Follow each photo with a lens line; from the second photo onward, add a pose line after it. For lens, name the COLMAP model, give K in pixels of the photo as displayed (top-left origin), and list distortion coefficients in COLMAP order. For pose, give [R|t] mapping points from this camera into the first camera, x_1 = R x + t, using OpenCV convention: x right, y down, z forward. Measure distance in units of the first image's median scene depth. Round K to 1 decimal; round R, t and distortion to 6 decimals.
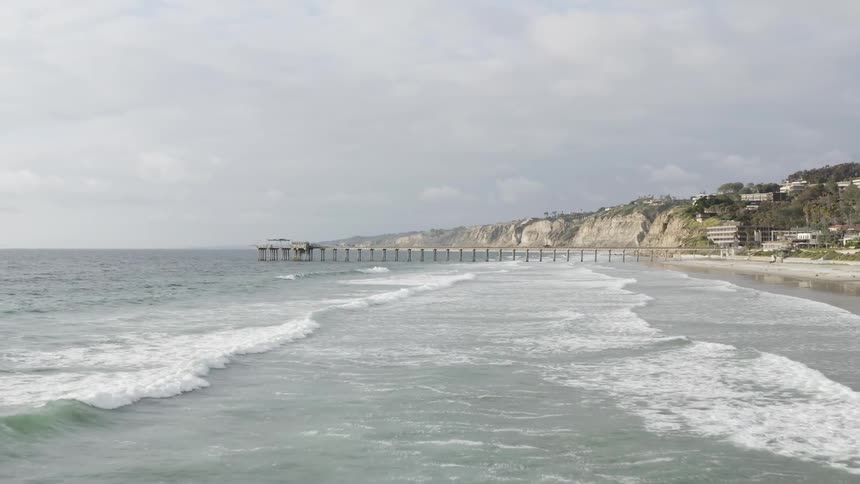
lens RADIAL K [[962.4, 0, 430.0], [0, 962.4, 242.0], [0, 0, 1]] dist [-0.191983, -0.005379]
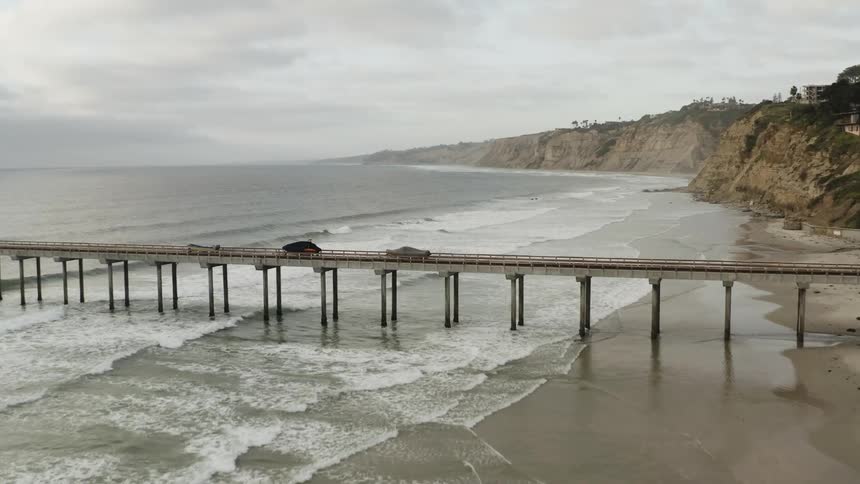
lens RADIAL K [[962.4, 0, 430.0], [0, 962.4, 242.0], [0, 0, 1]] dist [-0.191983, -0.005379]
pose [[0.998682, -0.002773, -0.051250, 0.049732], [0.007414, 0.995861, 0.090586, -0.004982], [0.050786, -0.090847, 0.994569, 0.240474]]
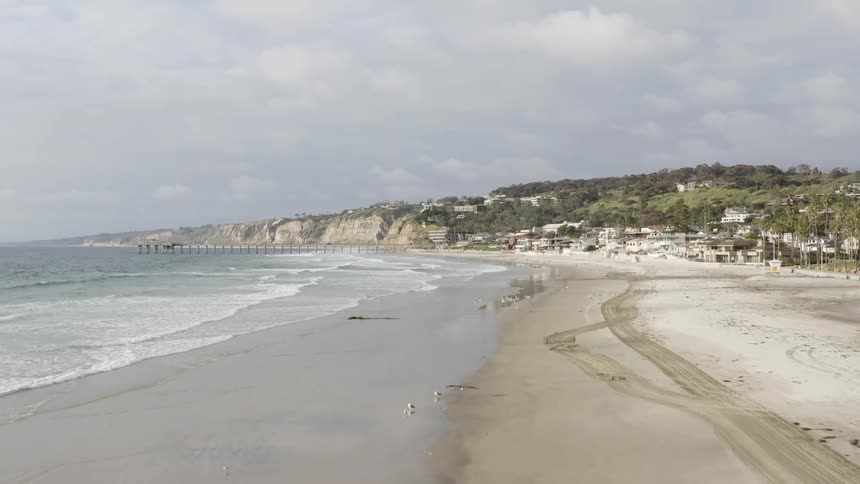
lens RADIAL K [[962.4, 0, 430.0], [0, 962.4, 242.0], [0, 0, 1]] dist [-0.191983, -0.005379]
pose [[0.962091, -0.000484, 0.272729, -0.046800], [-0.000432, 0.999994, 0.003297, -0.001209], [-0.272729, -0.003289, 0.962085, -0.180608]]
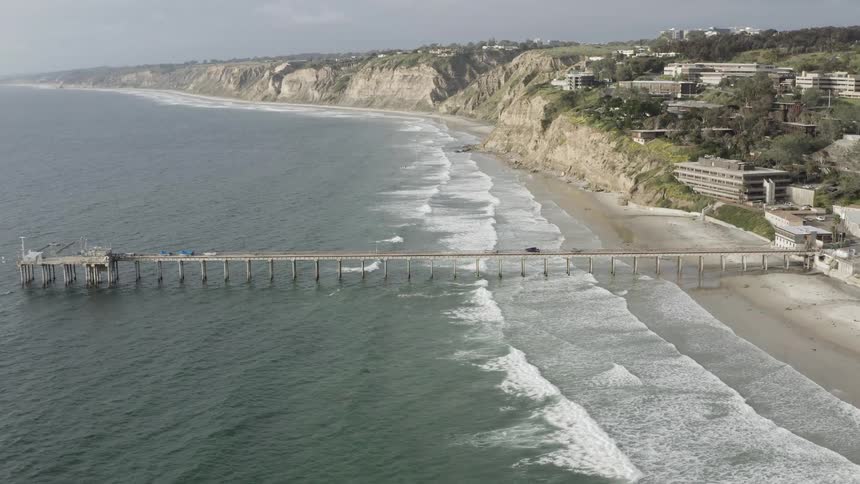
lens RADIAL K [[962.4, 0, 430.0], [0, 962.4, 242.0], [0, 0, 1]] dist [-0.191983, -0.005379]
pose [[0.958174, -0.059211, 0.279995, -0.033009], [0.005828, 0.982197, 0.187764, -0.034810], [-0.286128, -0.178278, 0.941460, 0.138802]]
